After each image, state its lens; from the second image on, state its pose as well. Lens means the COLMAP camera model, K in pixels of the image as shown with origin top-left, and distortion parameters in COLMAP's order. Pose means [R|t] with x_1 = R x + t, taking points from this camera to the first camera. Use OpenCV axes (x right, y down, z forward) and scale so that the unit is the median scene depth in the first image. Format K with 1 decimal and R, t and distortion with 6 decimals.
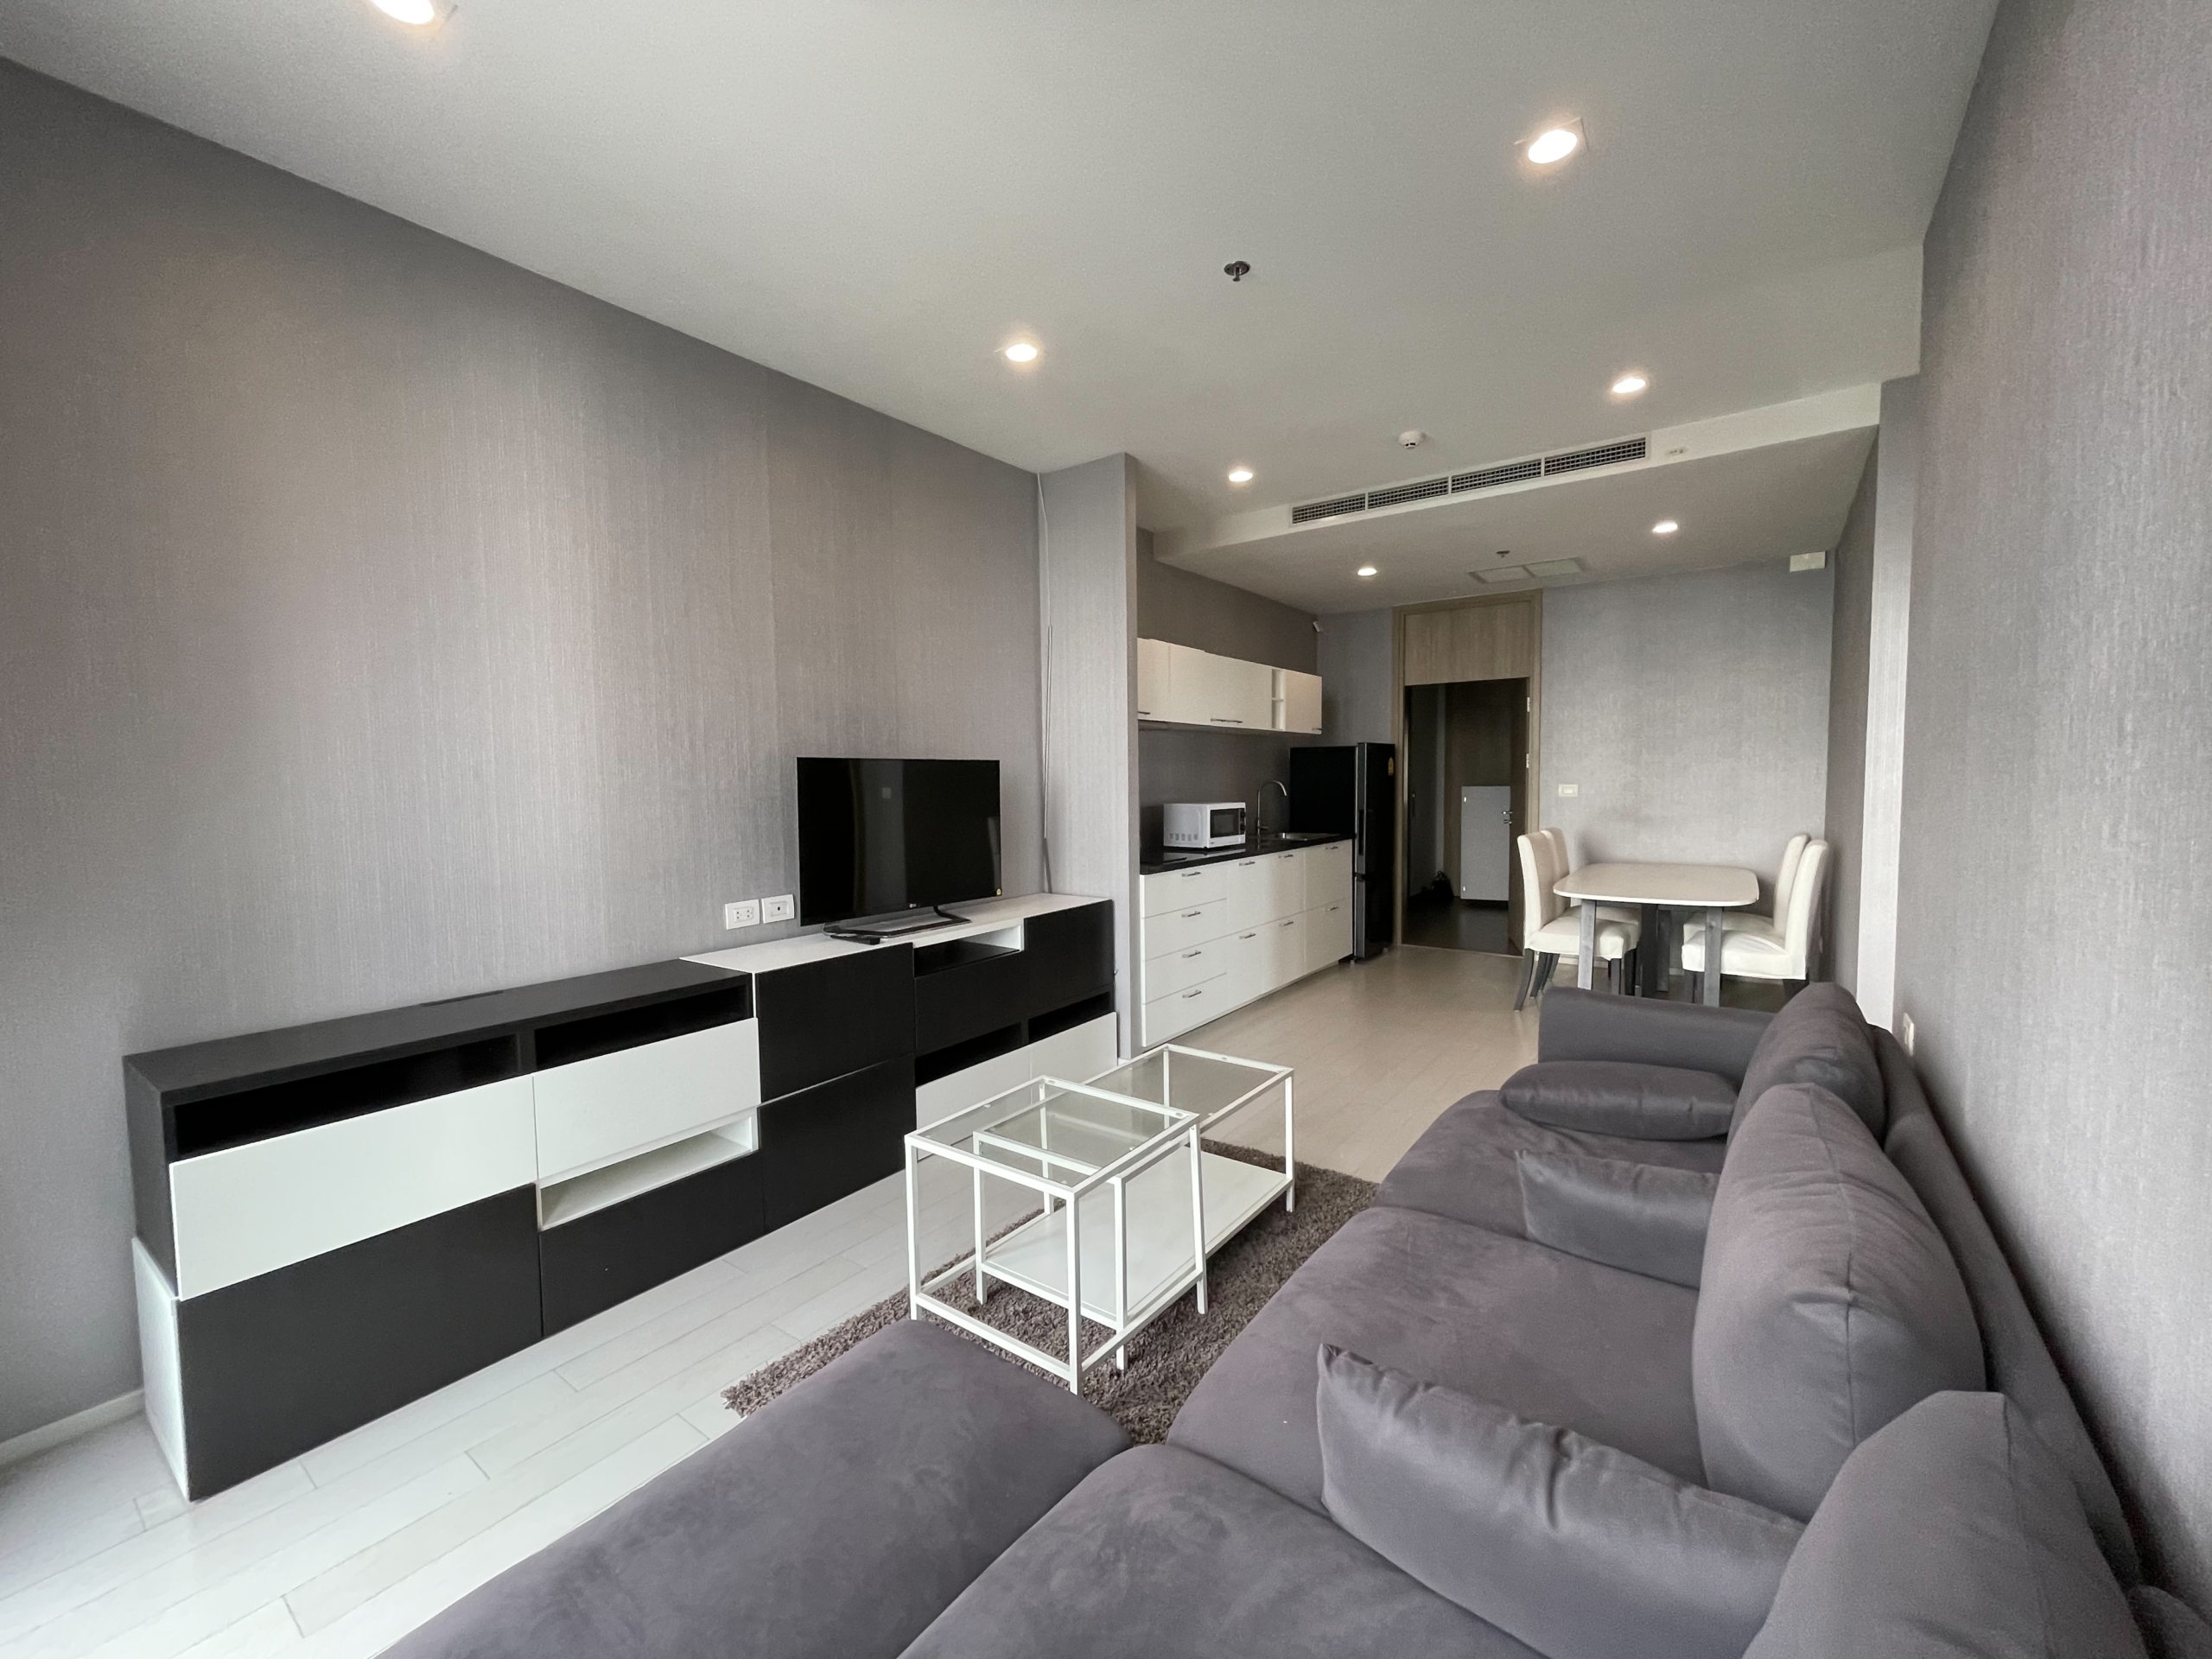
lens RADIAL K [[898.3, 0, 1107.5], [0, 898.3, 828.9], [0, 0, 1]] dist [-0.005850, 0.001525]
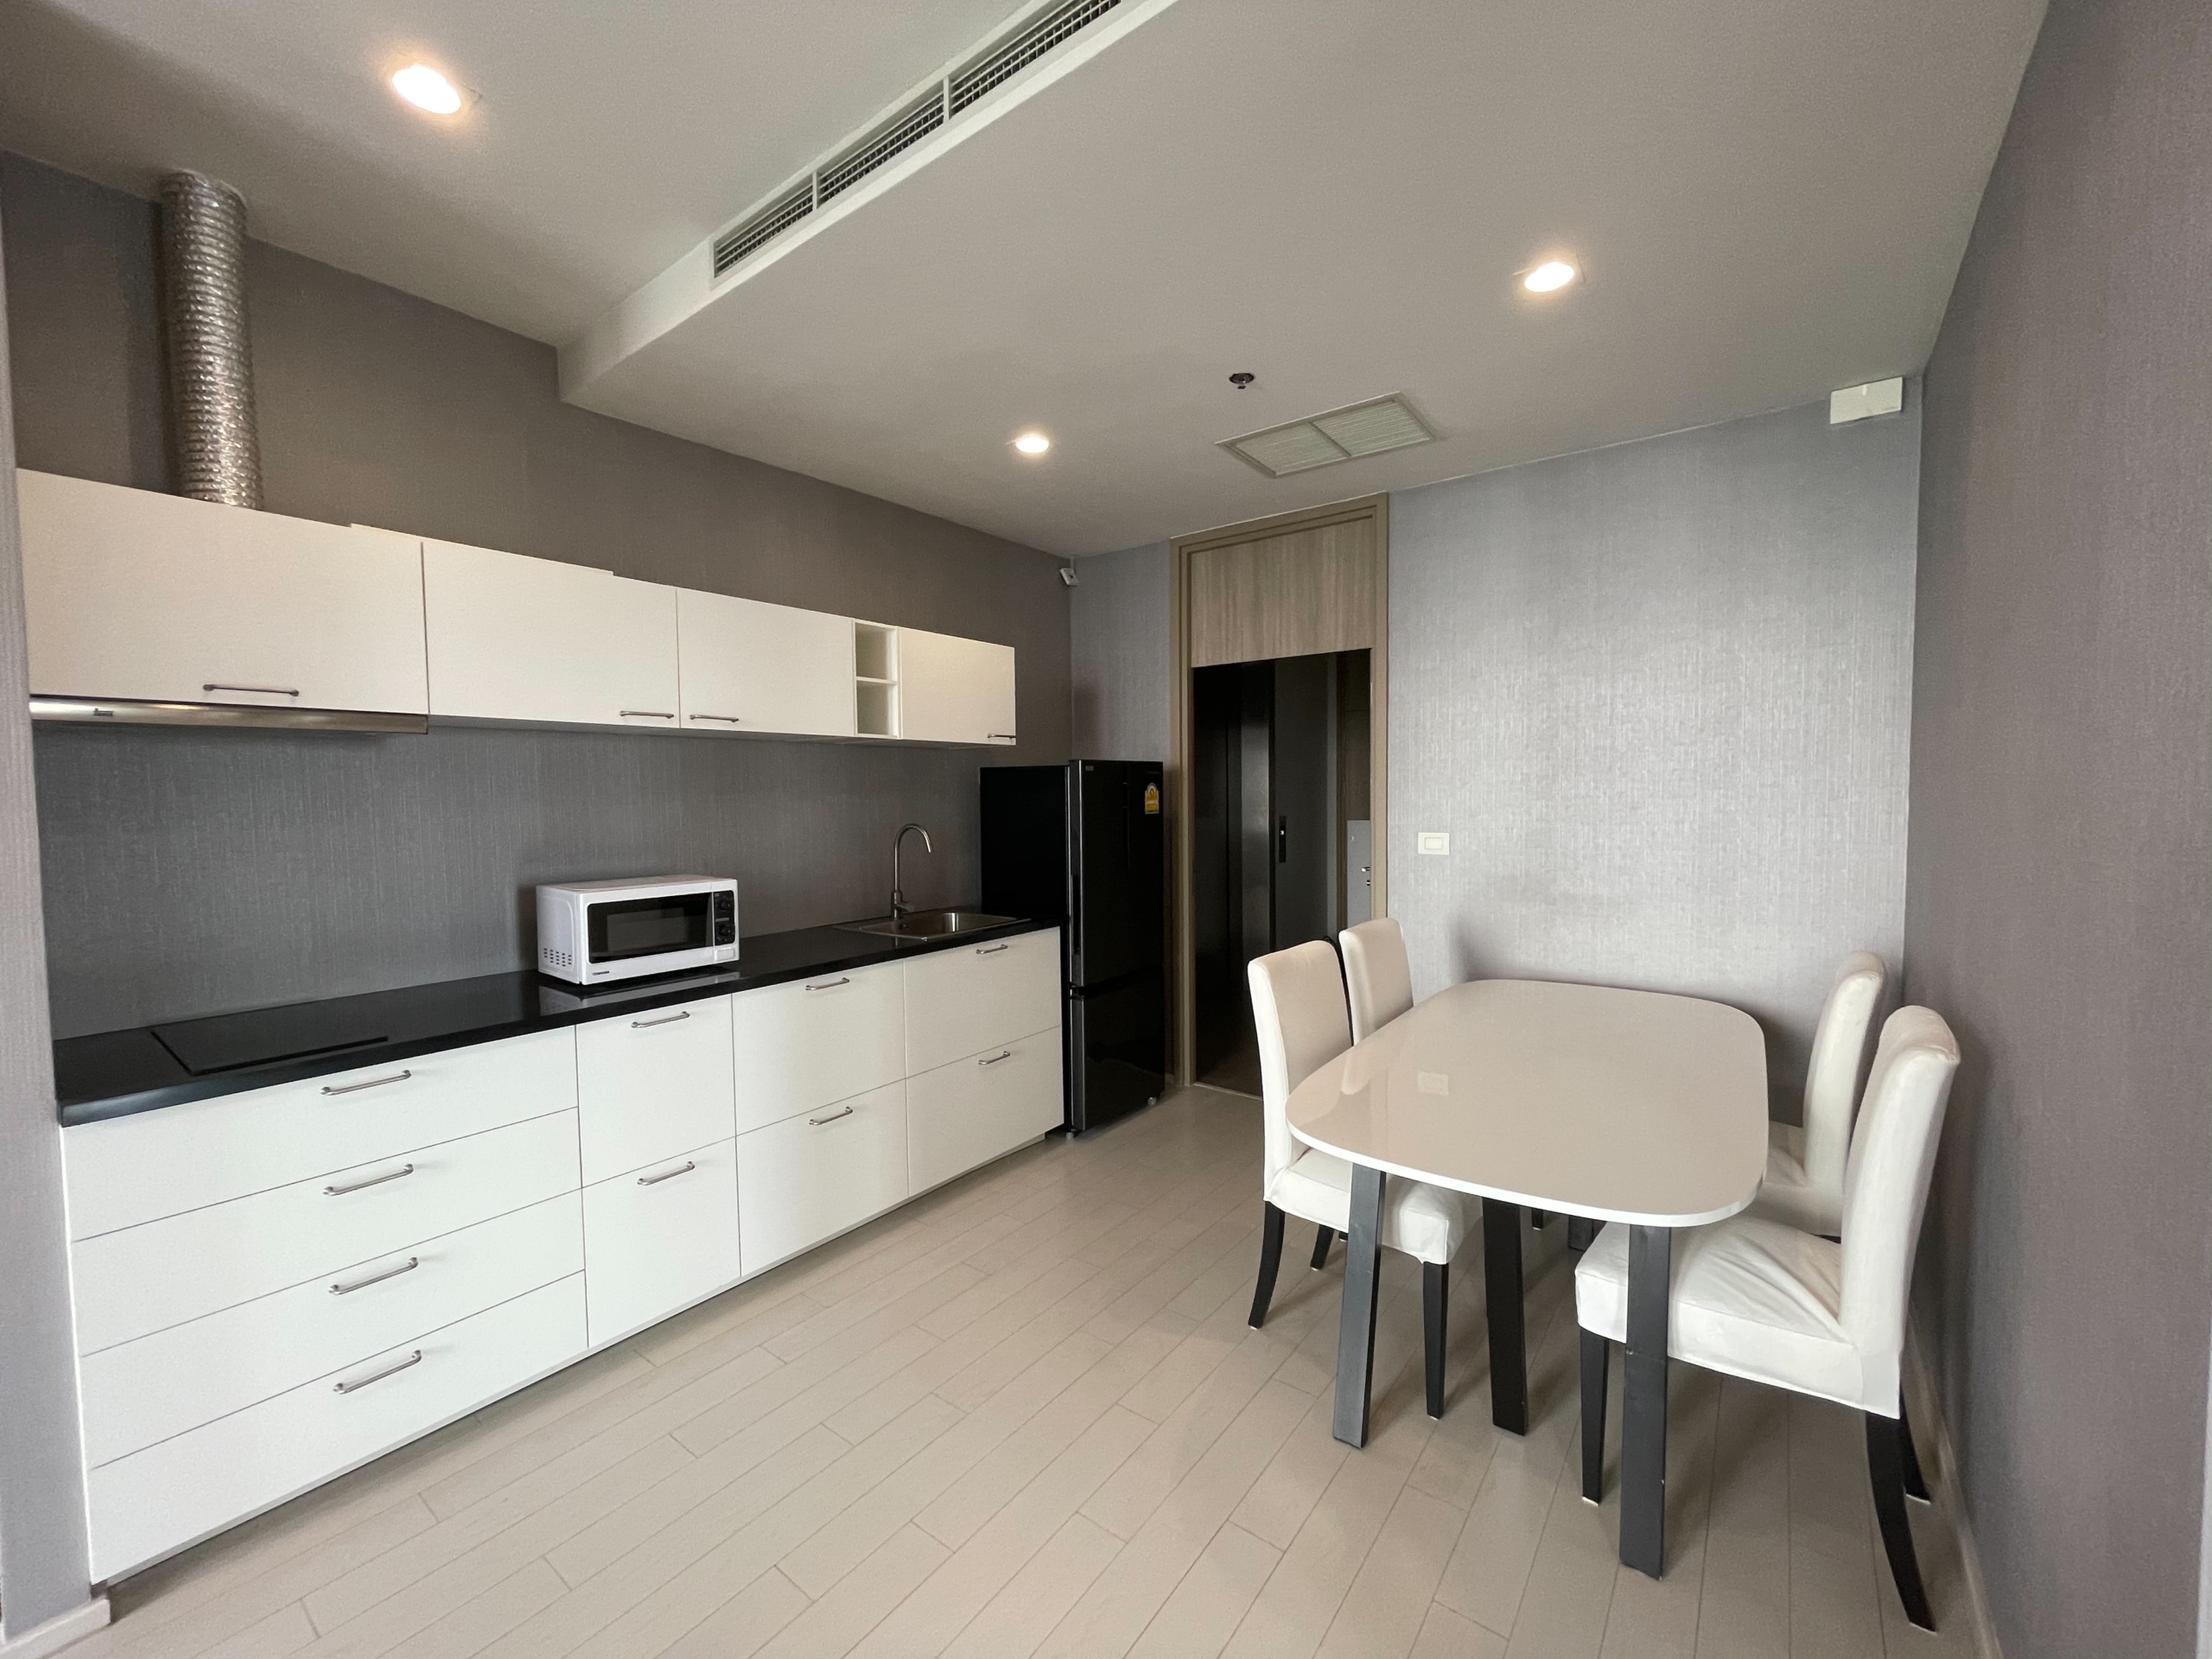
lens RADIAL K [[898.3, 0, 1103.4], [0, 898.3, 830.1], [0, 0, 1]] dist [-0.005850, 0.001525]
pose [[0.999882, 0.003084, -0.015059, 0.329807], [-0.003284, 0.999907, -0.013272, -0.046052], [0.015016, 0.013320, 0.999799, 0.449936]]
